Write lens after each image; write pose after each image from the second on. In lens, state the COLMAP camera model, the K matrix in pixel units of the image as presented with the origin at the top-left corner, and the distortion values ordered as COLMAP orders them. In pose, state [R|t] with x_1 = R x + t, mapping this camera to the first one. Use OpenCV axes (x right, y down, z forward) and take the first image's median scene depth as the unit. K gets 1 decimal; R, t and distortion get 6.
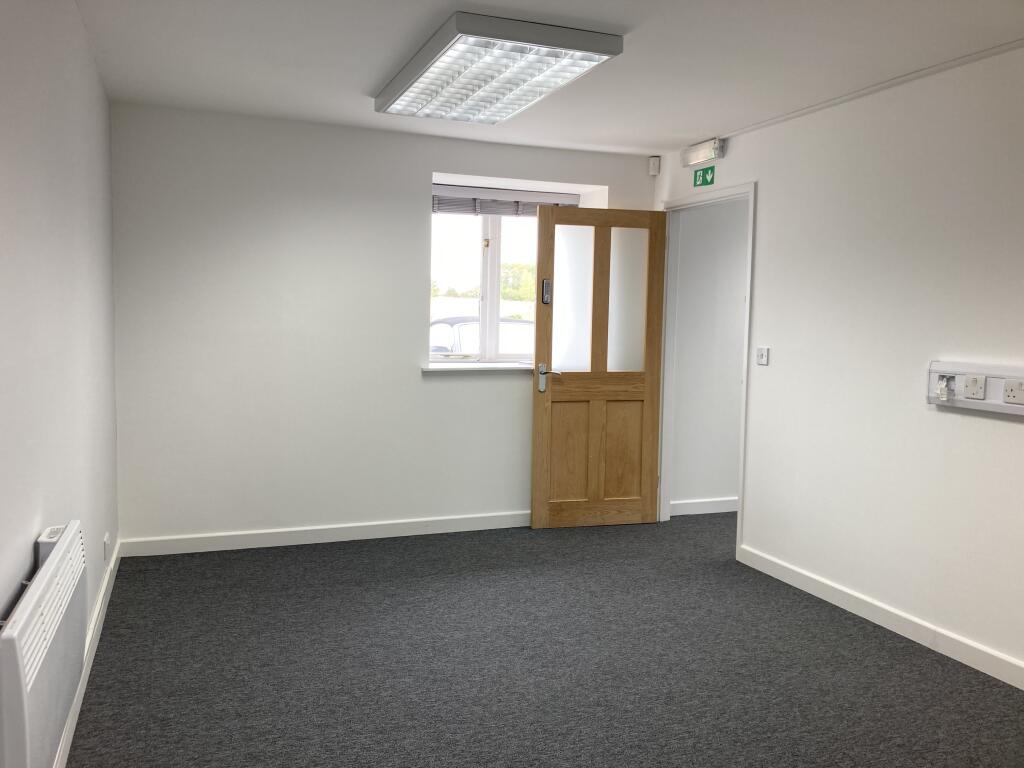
lens RADIAL K [[832.2, 0, 481.1], [0, 832.2, 383.4], [0, 0, 1]] dist [0.121913, -0.001127]
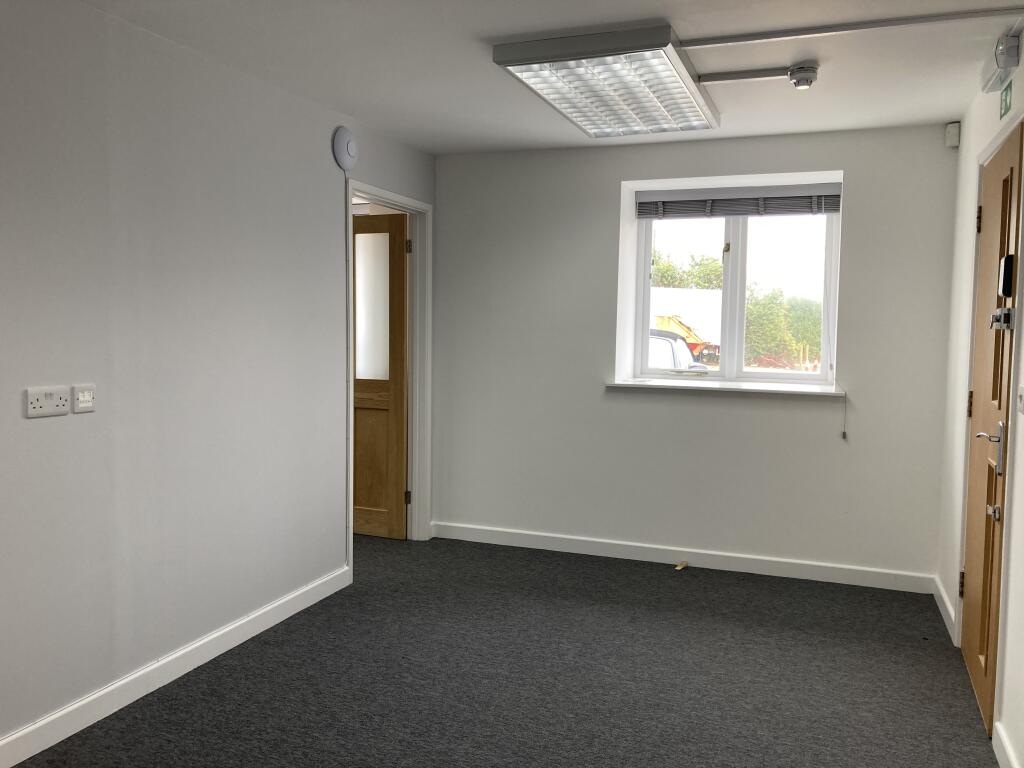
lens RADIAL K [[853.0, 0, 493.6], [0, 853.0, 379.4], [0, 0, 1]] dist [0.026730, -0.008419]
pose [[0.758248, 0.035762, -0.650985, 0.884780], [-0.054508, 0.998476, -0.008637, -0.012377], [0.649684, 0.042033, 0.759042, 0.315645]]
